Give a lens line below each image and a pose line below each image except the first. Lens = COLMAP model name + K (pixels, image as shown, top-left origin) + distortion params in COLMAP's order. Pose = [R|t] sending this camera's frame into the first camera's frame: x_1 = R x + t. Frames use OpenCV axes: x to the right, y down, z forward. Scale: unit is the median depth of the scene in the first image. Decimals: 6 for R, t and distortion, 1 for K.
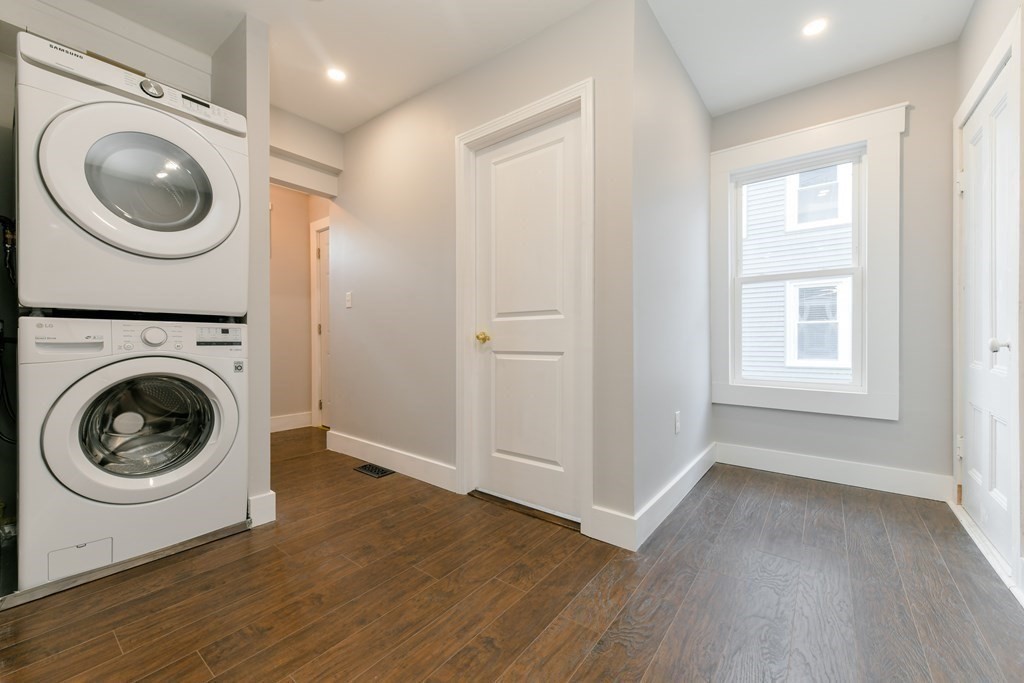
lens RADIAL K [[403.1, 0, 518.8], [0, 403.1, 342.5], [0, 0, 1]] dist [0.000845, -0.000012]
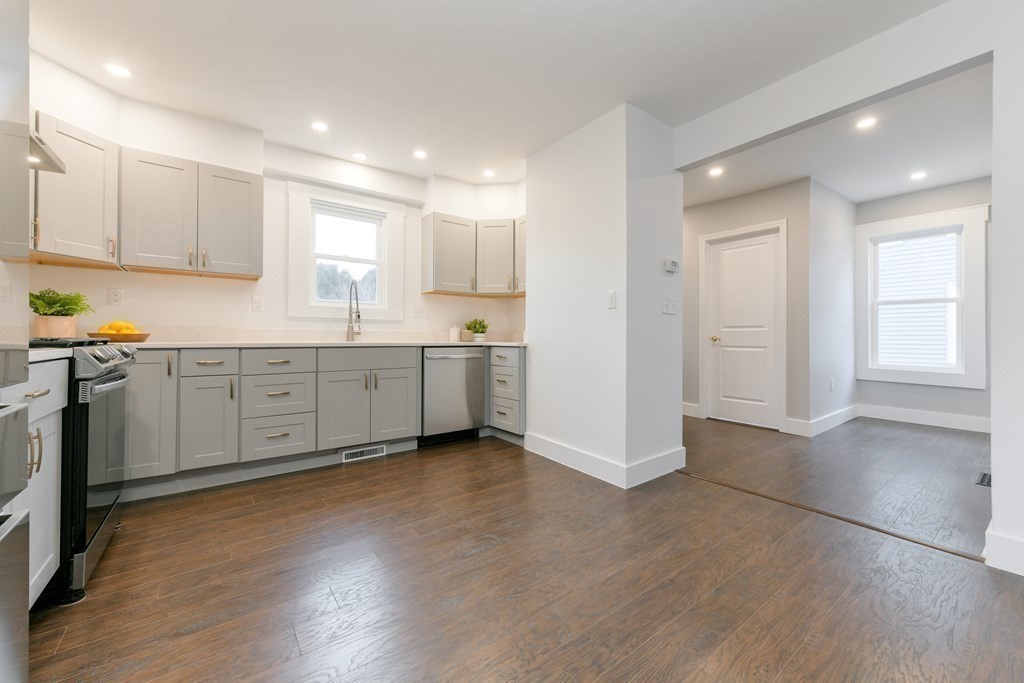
lens RADIAL K [[404.6, 0, 519.4], [0, 404.6, 335.3], [0, 0, 1]] dist [0.003507, 0.000261]
pose [[0.963927, 0.002660, -0.266155, -0.478435], [-0.004153, 0.999979, -0.005048, -0.015480], [0.266136, 0.005972, 0.963917, -1.137710]]
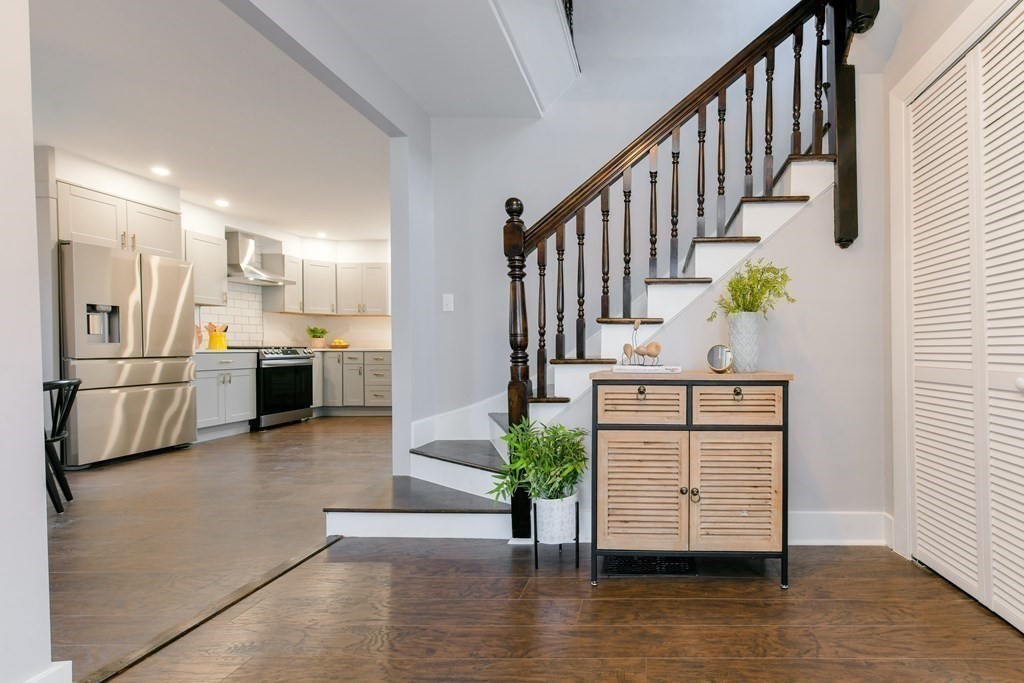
lens RADIAL K [[450.0, 0, 628.6], [0, 450.0, 356.5], [0, 0, 1]] dist [0.000189, -0.000208]
pose [[0.562476, 0.019875, -0.826574, 1.479019], [-0.004412, 0.999769, 0.021038, -0.014950], [0.826802, -0.008186, 0.562434, -0.461458]]
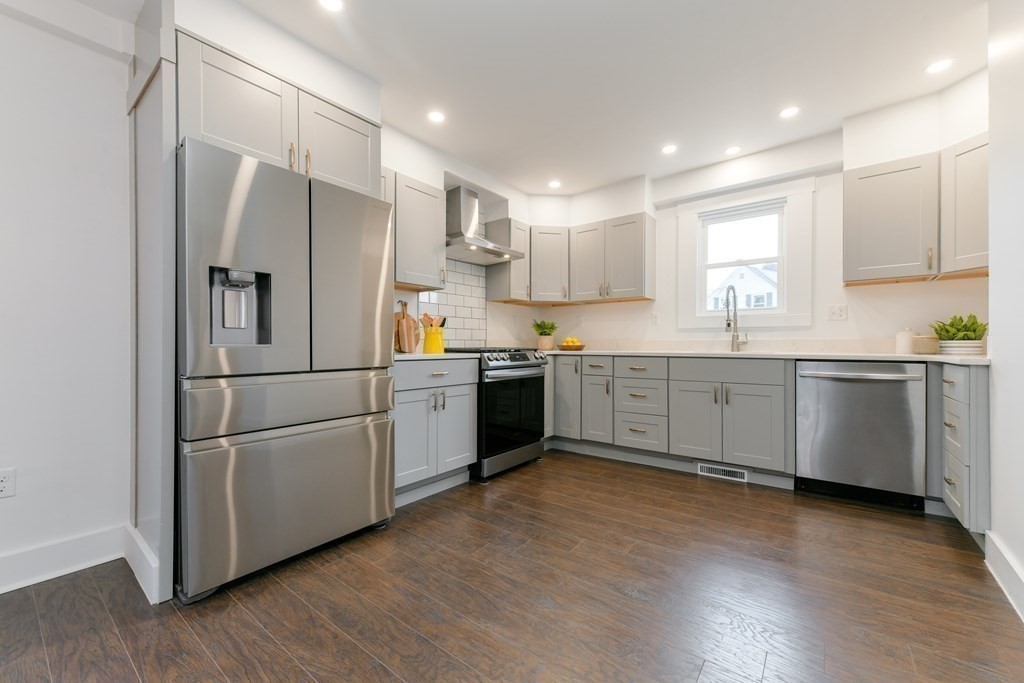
lens RADIAL K [[398.6, 0, 520.1], [0, 398.6, 347.8], [0, 0, 1]] dist [0.000476, -0.000090]
pose [[0.001773, 0.005630, -0.999983, -0.102710], [-0.000387, 0.999984, 0.005629, -0.019084], [0.999998, 0.000377, 0.001775, -0.597935]]
